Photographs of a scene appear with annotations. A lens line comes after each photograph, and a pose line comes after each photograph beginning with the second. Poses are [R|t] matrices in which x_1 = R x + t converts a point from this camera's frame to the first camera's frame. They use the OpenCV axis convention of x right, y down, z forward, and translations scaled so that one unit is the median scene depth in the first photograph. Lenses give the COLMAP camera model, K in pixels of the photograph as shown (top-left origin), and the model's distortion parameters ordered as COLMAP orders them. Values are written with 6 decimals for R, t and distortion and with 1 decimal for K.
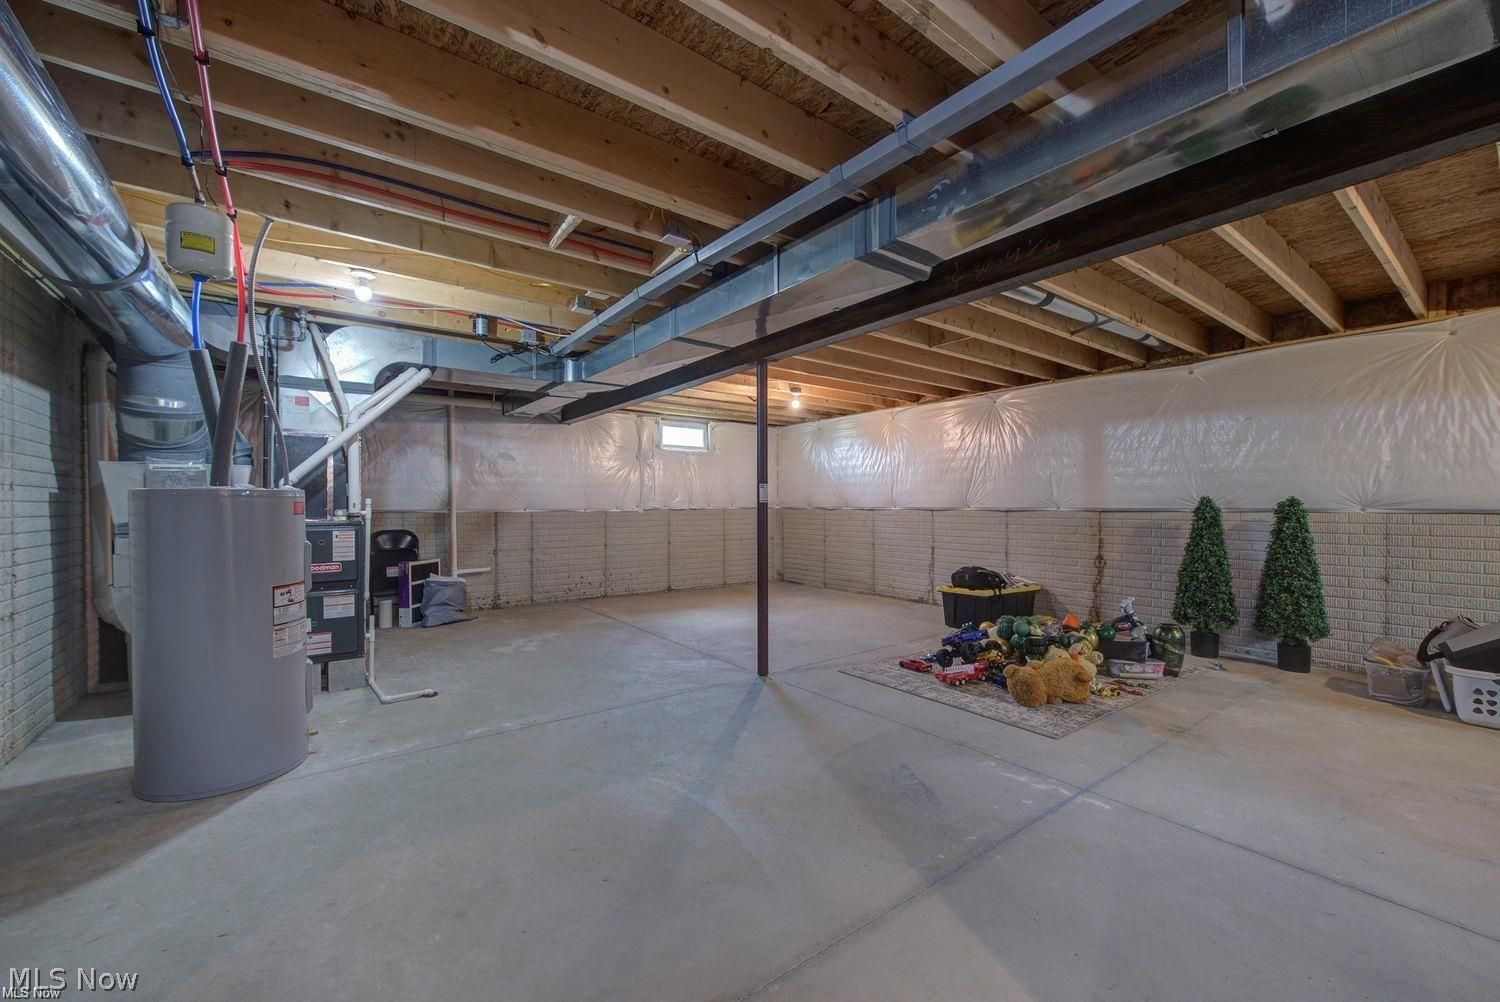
lens RADIAL K [[598.3, 0, 747.9], [0, 598.3, 507.3], [0, 0, 1]] dist [0.000076, -0.000534]
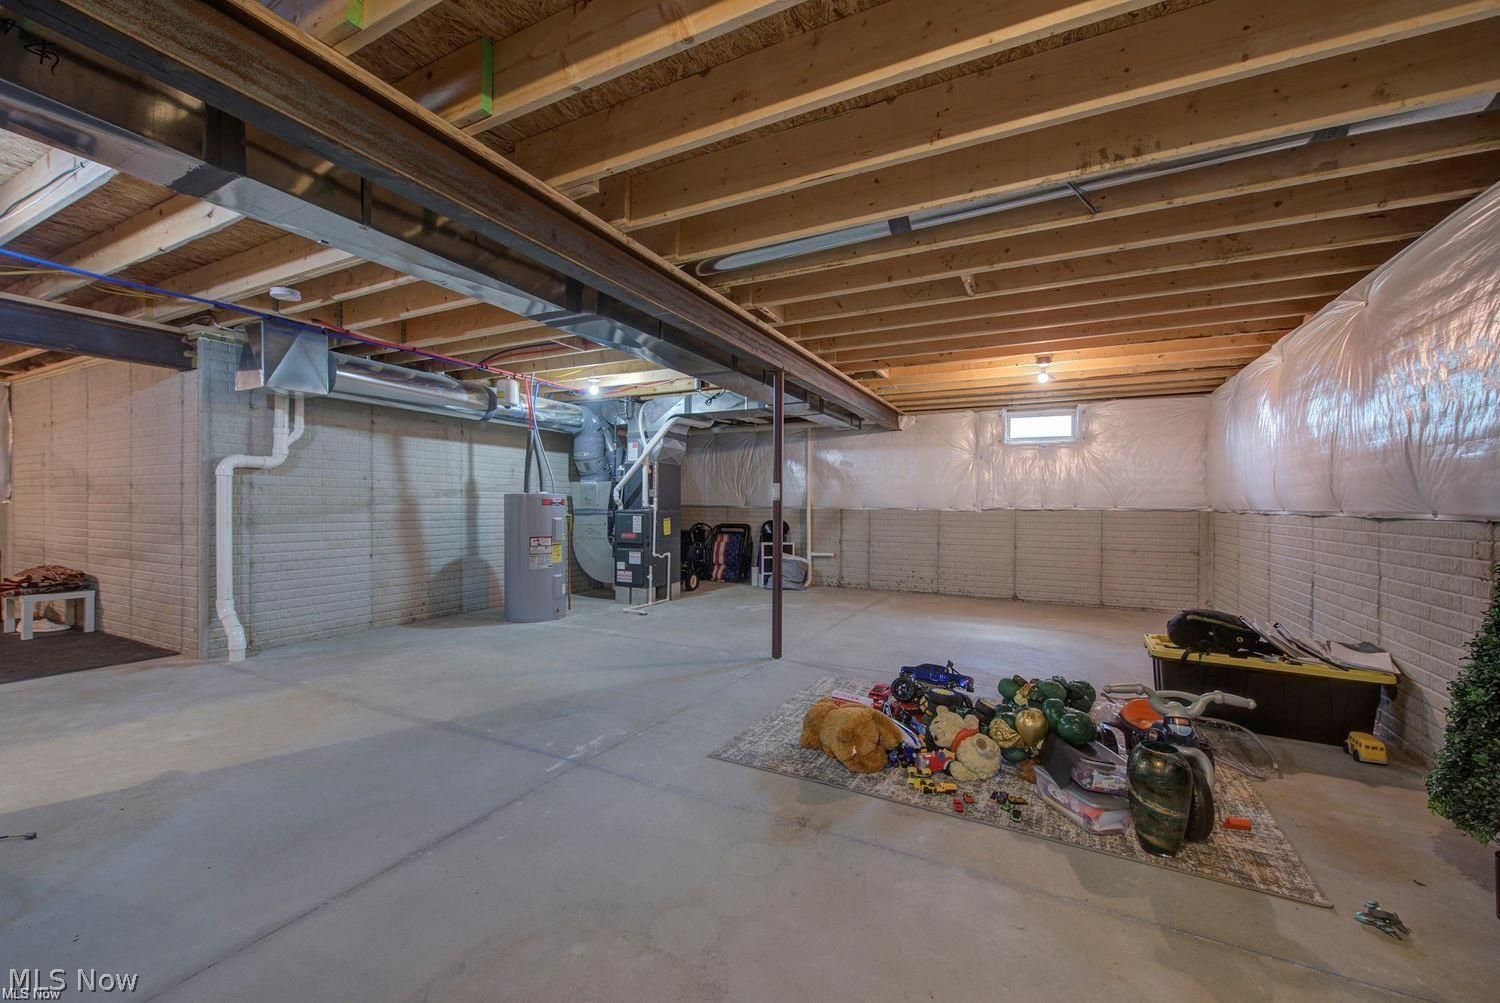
lens RADIAL K [[598.3, 0, 747.9], [0, 598.3, 507.8], [0, 0, 1]] dist [0.000076, -0.000534]
pose [[0.435984, 0.010075, -0.899898, 0.812980], [-0.011764, 0.999916, 0.005495, 0.001050], [0.899877, 0.008191, 0.436066, 0.389874]]
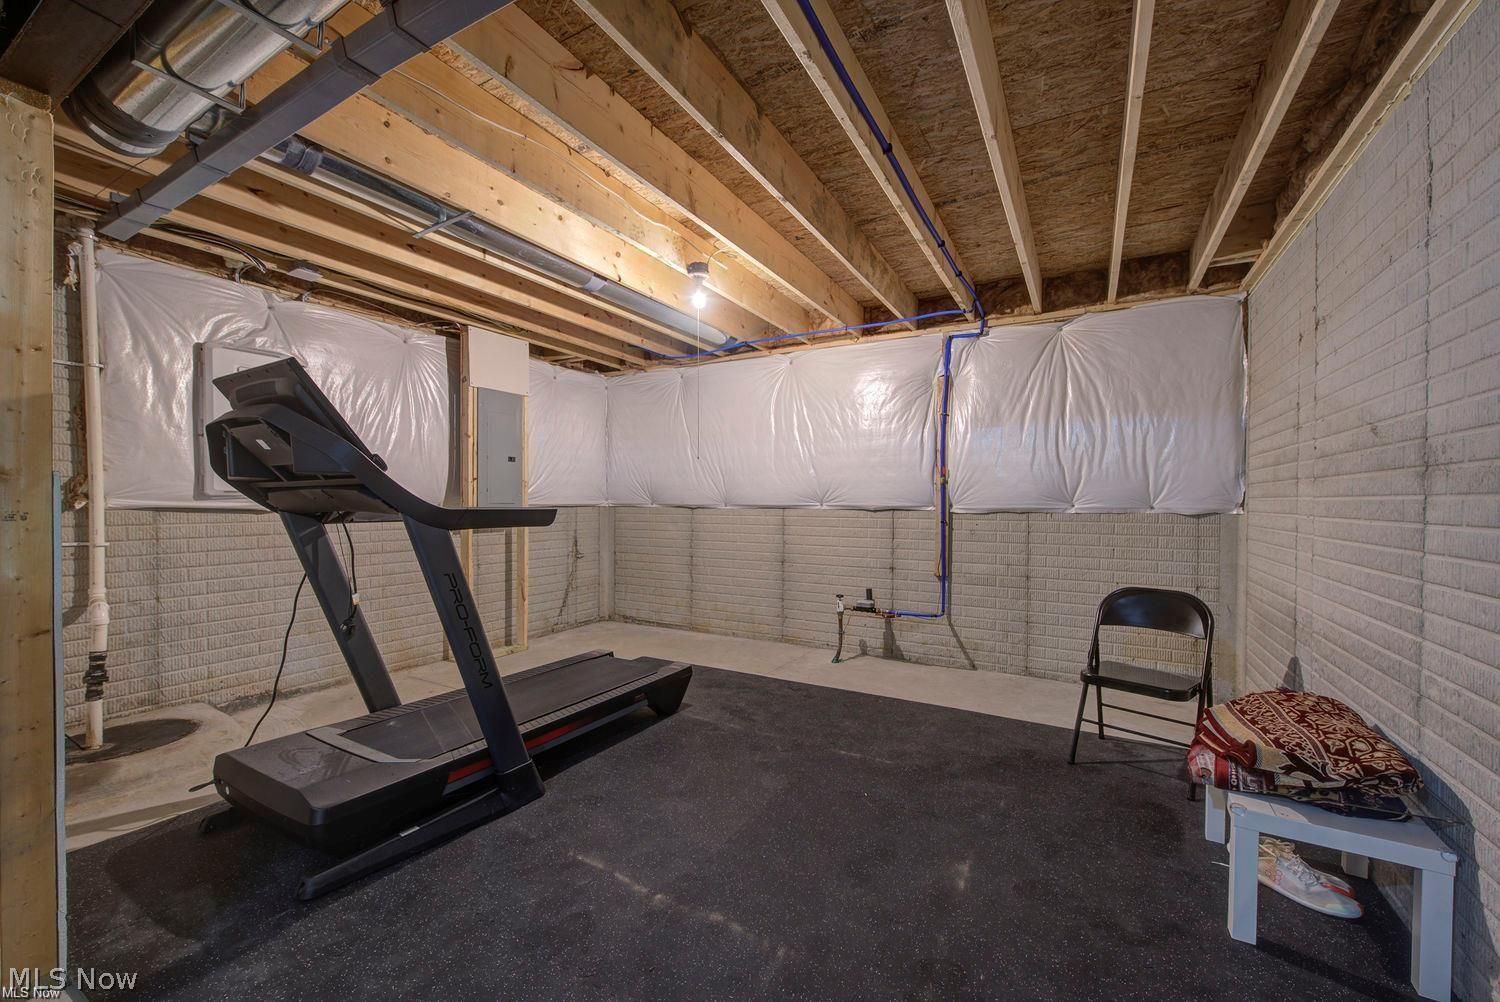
lens RADIAL K [[598.3, 0, 747.9], [0, 598.3, 507.3], [0, 0, 1]] dist [0.000076, -0.000534]
pose [[-0.917507, 0.001120, -0.397718, -0.207466], [-0.005201, 0.999877, 0.014813, 0.001215], [0.397686, 0.015659, -0.917388, -0.058336]]
